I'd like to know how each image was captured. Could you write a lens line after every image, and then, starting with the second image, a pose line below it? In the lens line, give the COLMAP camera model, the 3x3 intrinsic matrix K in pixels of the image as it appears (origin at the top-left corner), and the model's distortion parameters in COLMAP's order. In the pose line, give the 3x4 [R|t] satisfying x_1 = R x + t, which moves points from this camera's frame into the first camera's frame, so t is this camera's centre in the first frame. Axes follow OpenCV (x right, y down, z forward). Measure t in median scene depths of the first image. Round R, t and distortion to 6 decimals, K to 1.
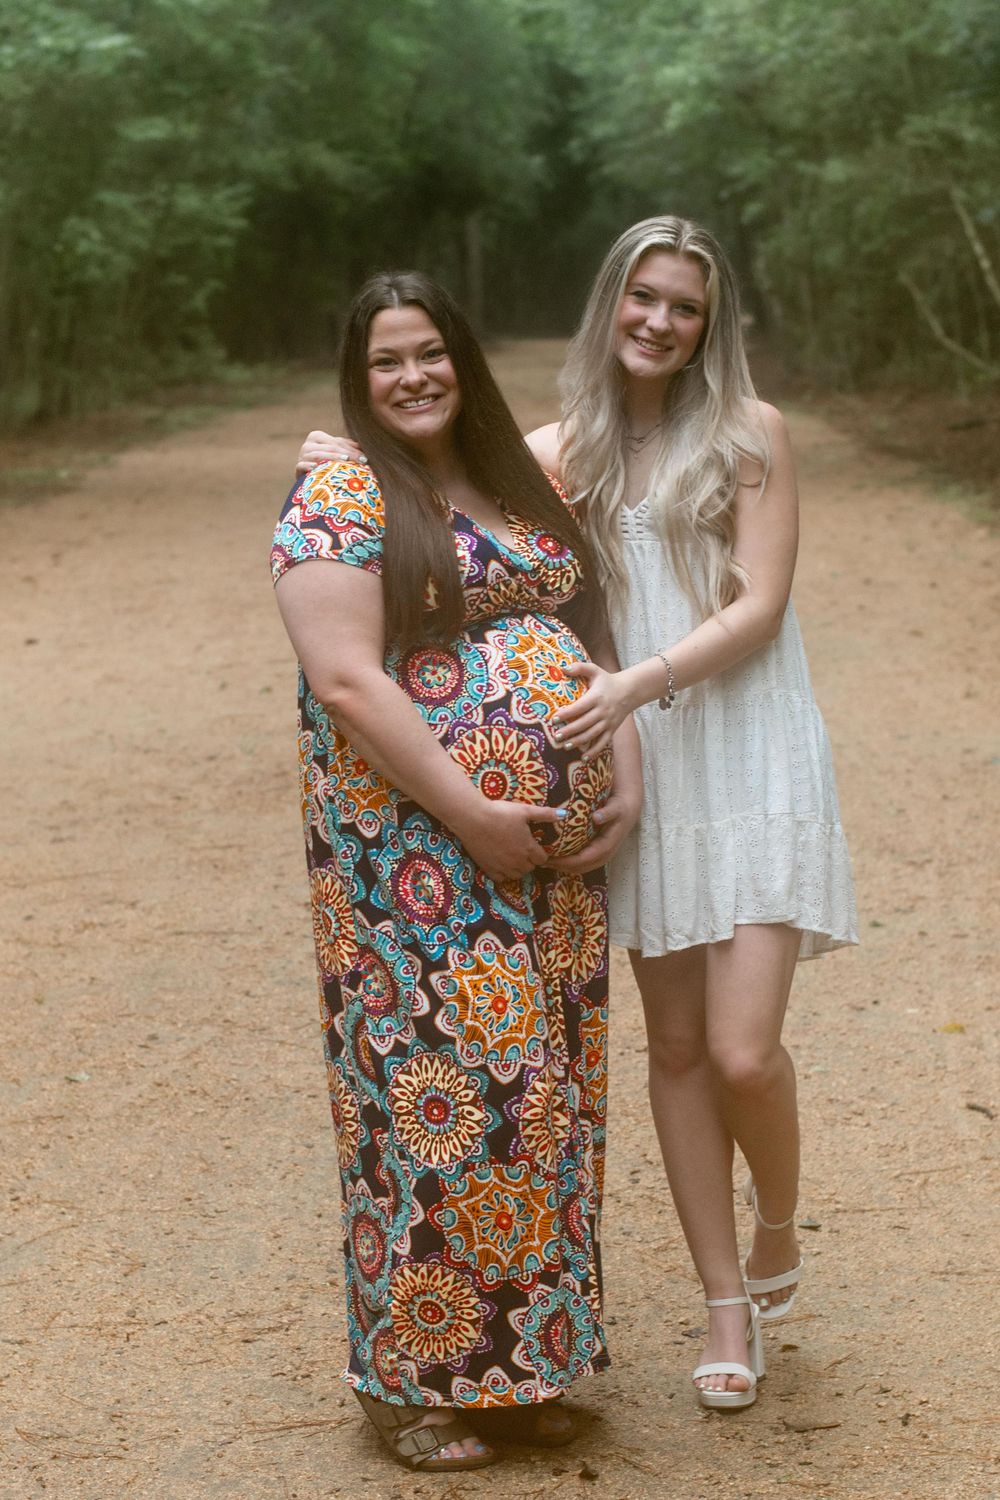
lens RADIAL K [[3252.5, 0, 500.0], [0, 3252.5, 750.0], [0, 0, 1]] dist [0.082604, -0.642139]
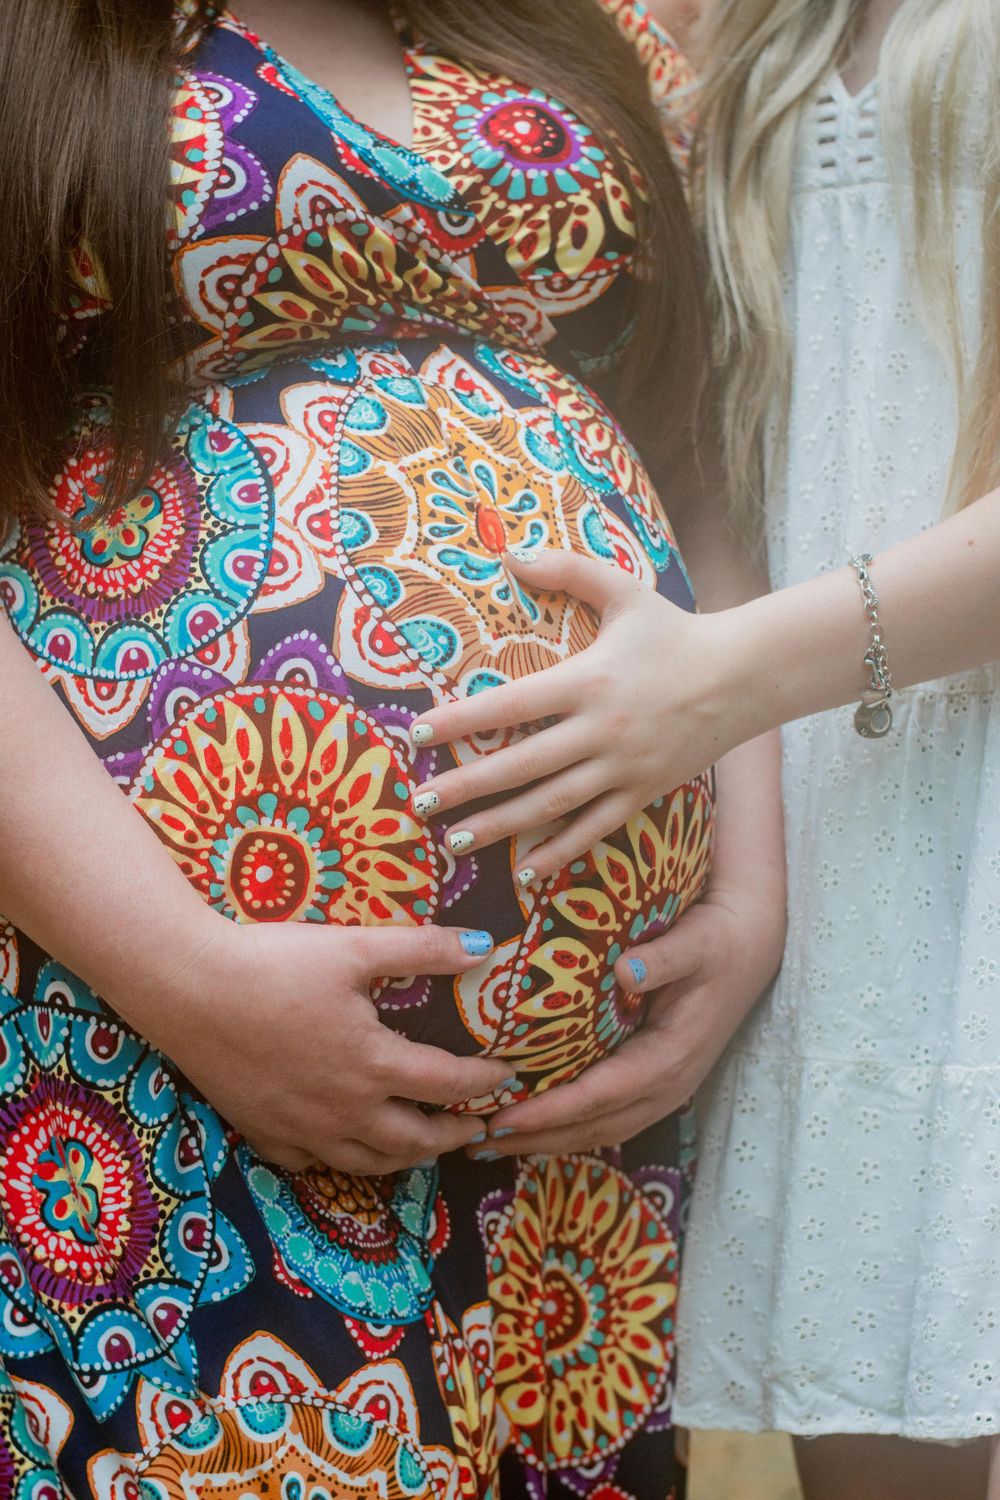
lens RADIAL K [[3252.5, 0, 500.0], [0, 3252.5, 750.0], [0, 0, 1]] dist [0.082604, -0.642139]
pose [[0.984844, 0.013892, -0.172887, 0.072979], [-0.006319, 0.998999, 0.044278, -0.015337], [0.173329, -0.042514, 0.983946, 0.692740]]
